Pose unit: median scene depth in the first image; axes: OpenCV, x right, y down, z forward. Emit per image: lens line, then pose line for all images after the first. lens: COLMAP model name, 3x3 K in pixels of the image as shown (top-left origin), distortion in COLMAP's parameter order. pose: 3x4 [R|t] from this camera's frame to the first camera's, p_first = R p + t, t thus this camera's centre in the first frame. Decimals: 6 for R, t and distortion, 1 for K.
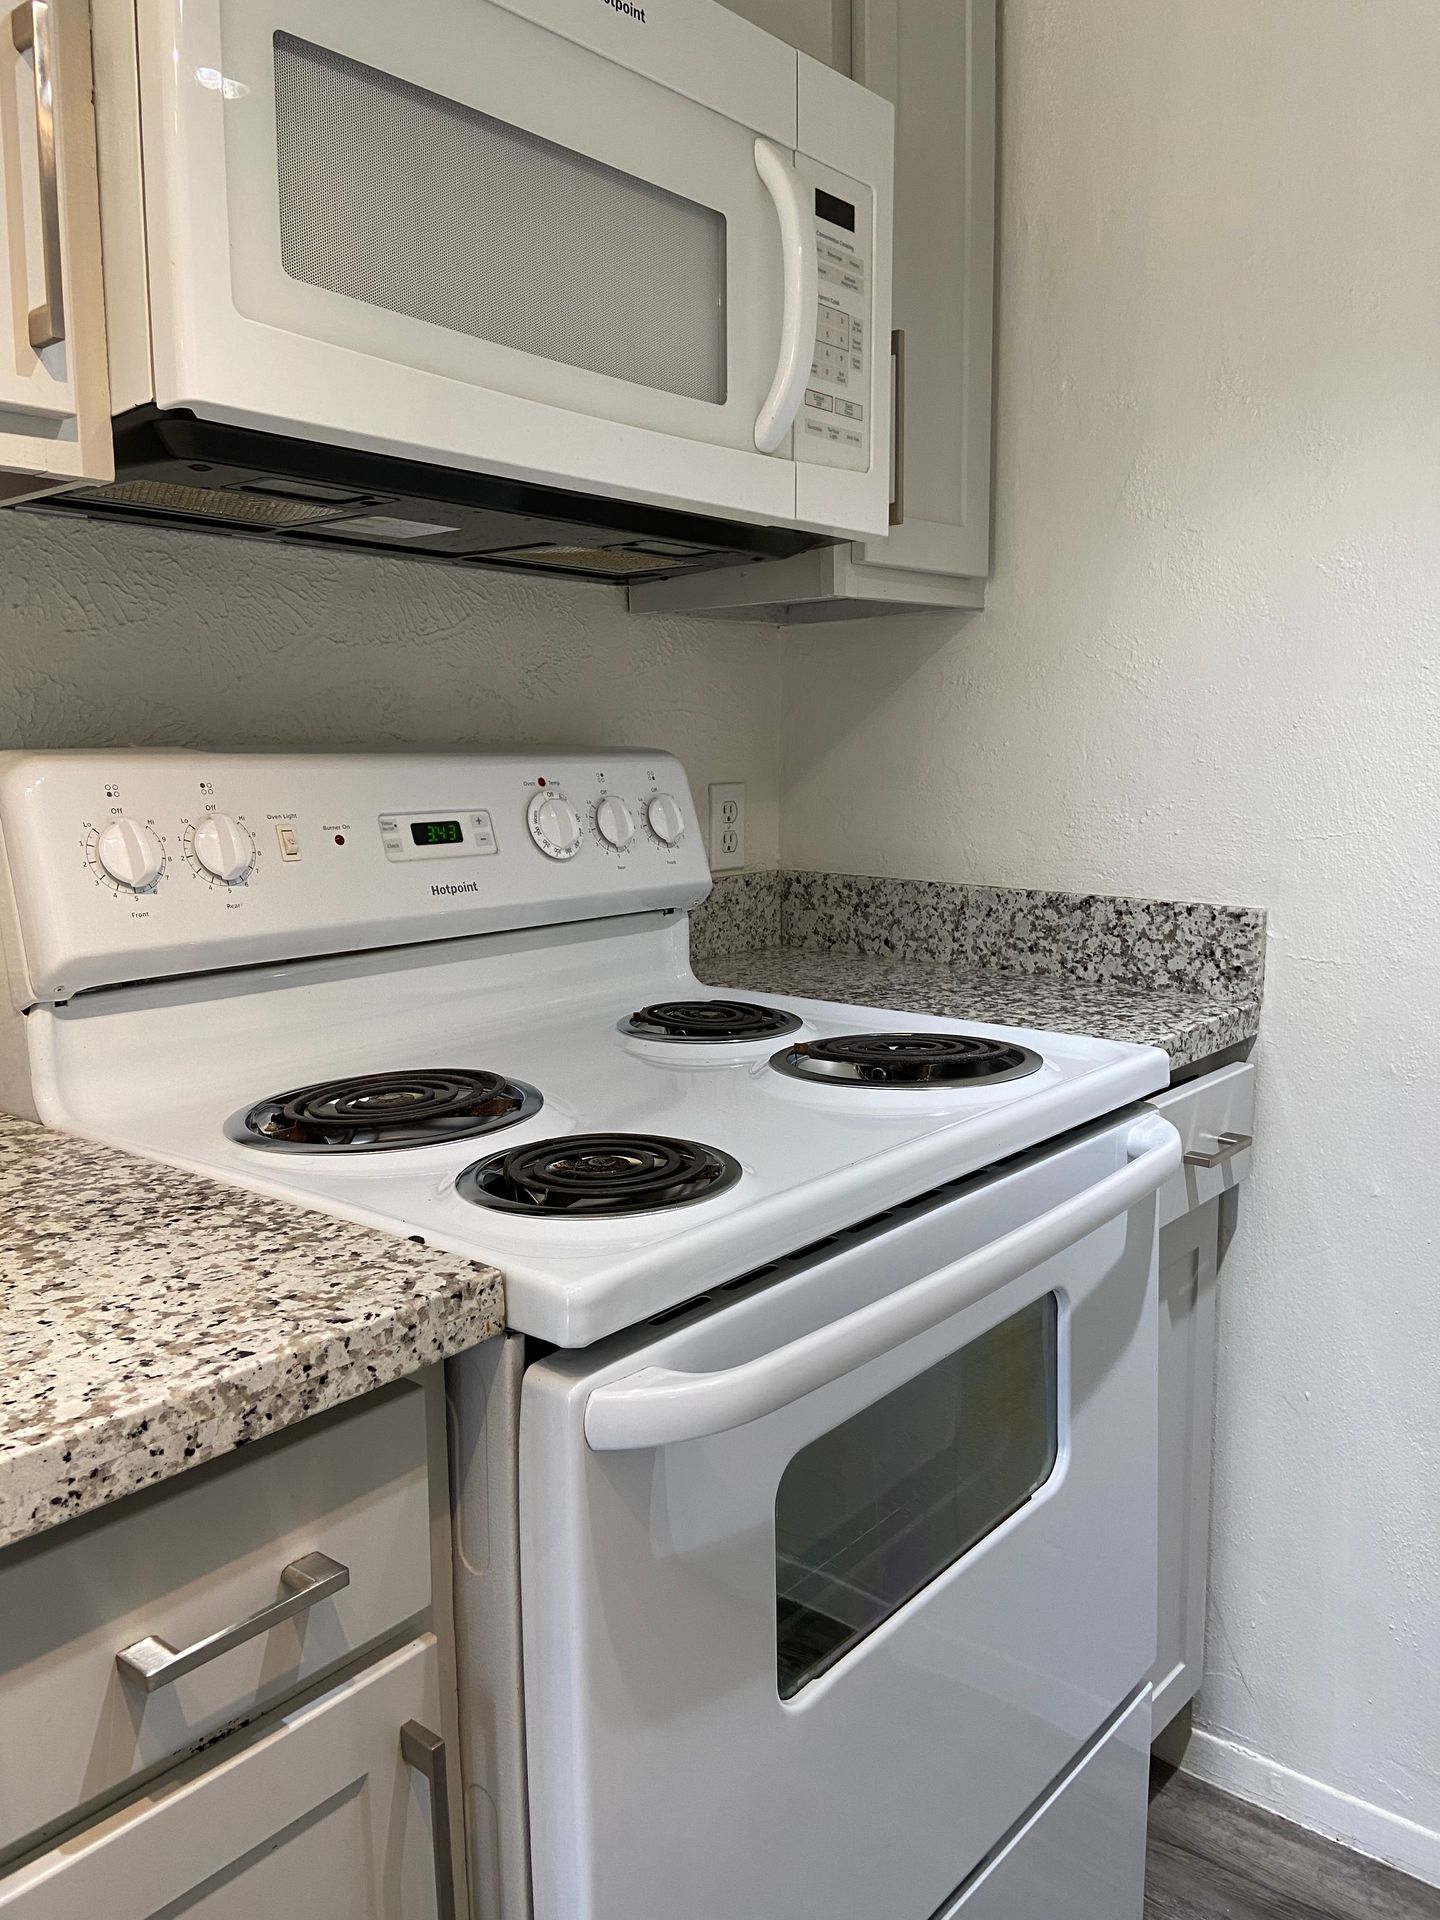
lens RADIAL K [[1444.6, 0, 722.4], [0, 1444.6, 954.3], [0, 0, 1]] dist [0.072795, -0.006425]
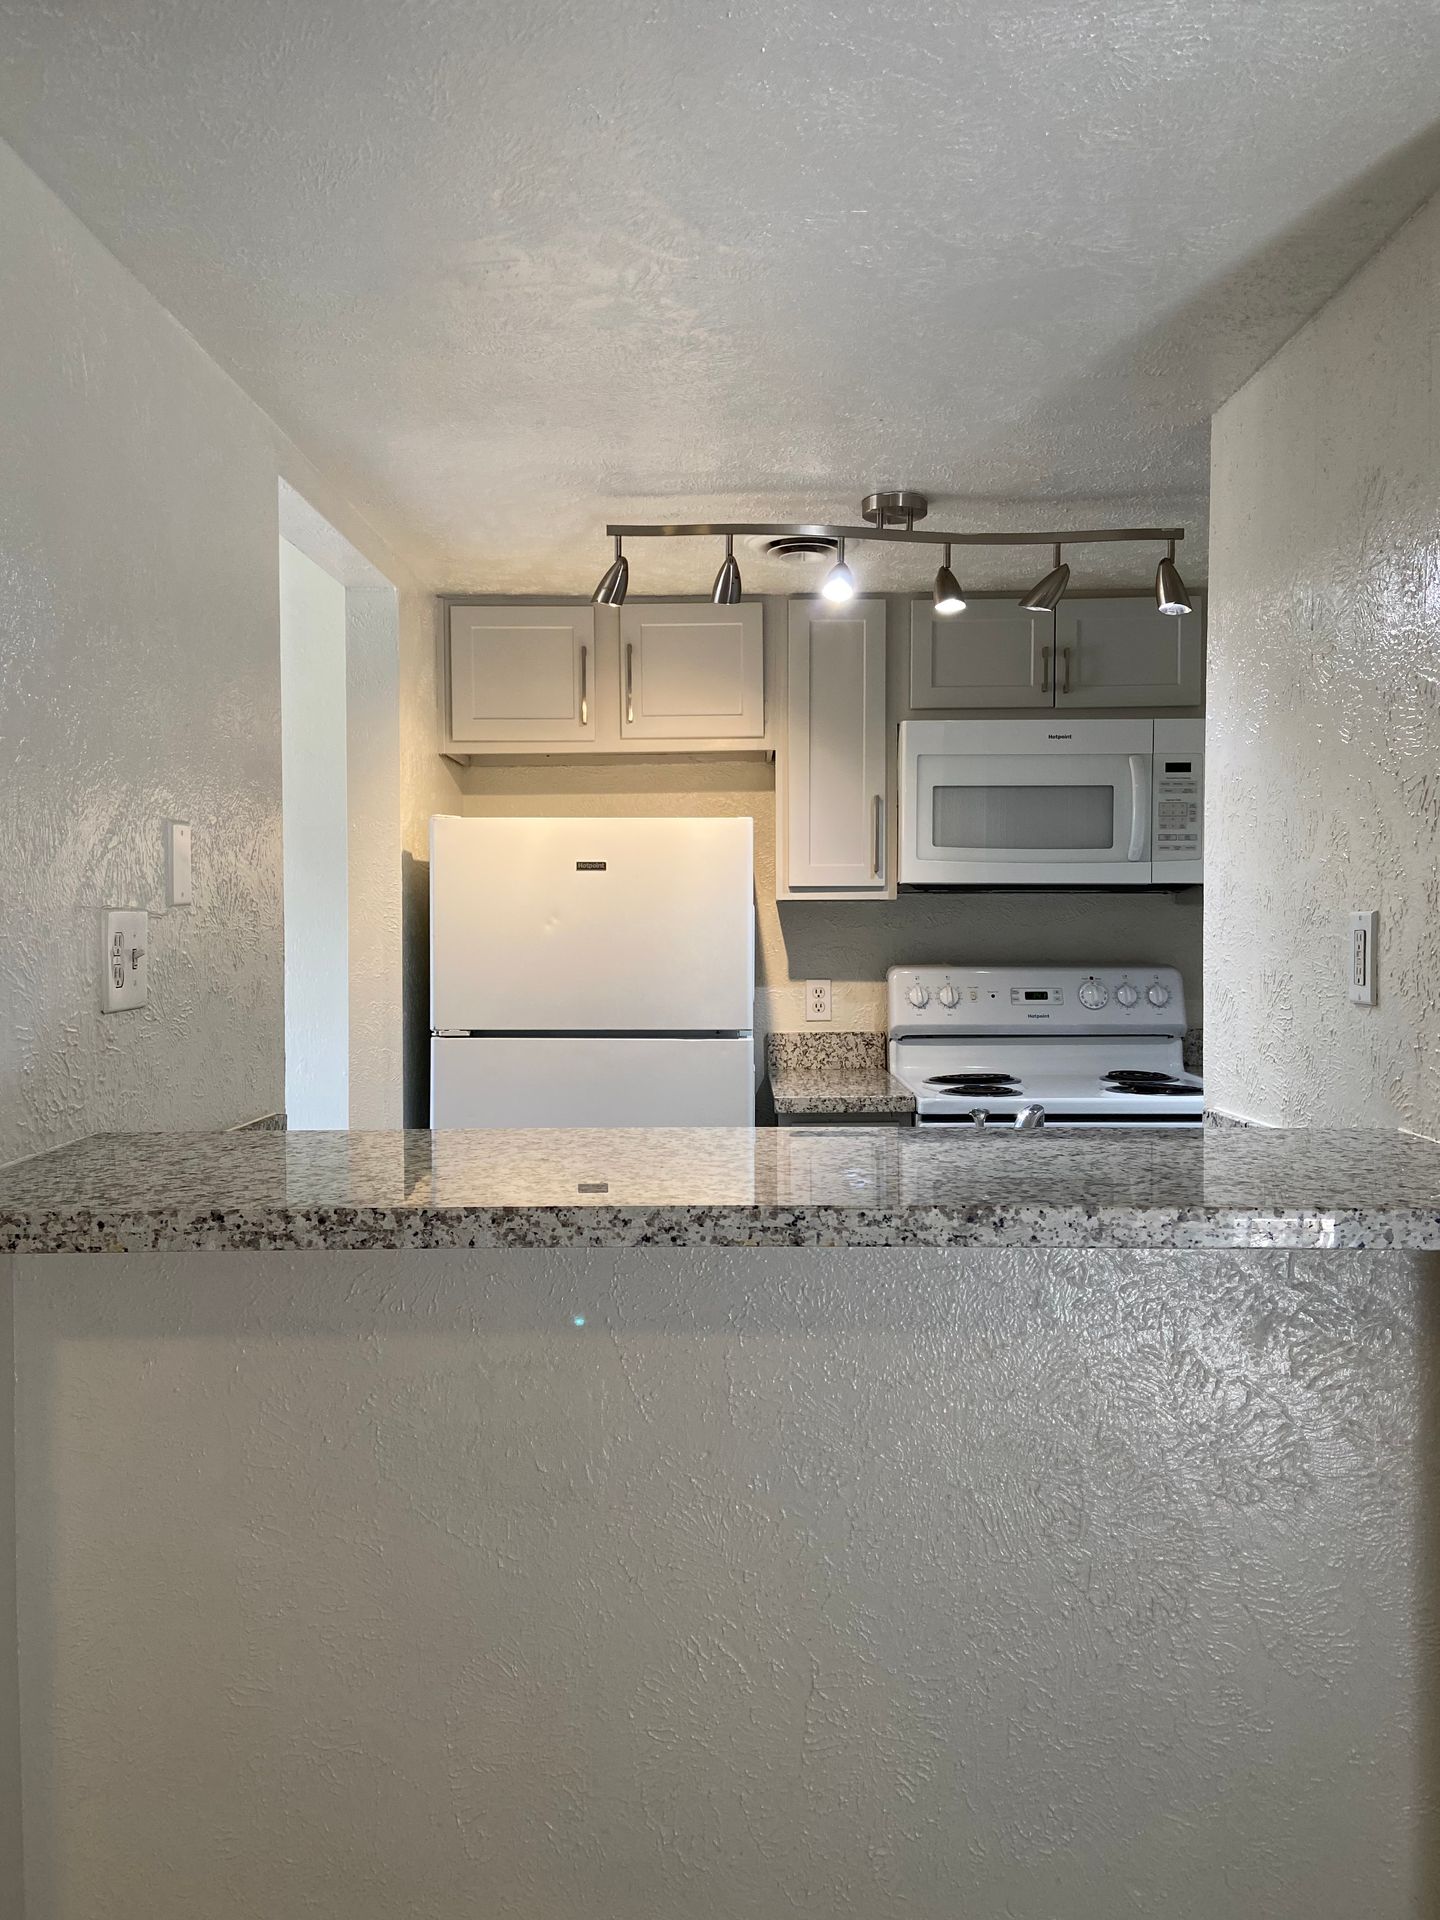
lens RADIAL K [[1444.6, 0, 719.9], [0, 1444.6, 956.5], [0, 0, 1]] dist [0.072795, -0.006425]
pose [[0.628280, 0.020777, -0.777710, 1.656647], [-0.113653, 0.991370, -0.065331, 0.095858], [0.769641, 0.129435, 0.625219, -1.262464]]
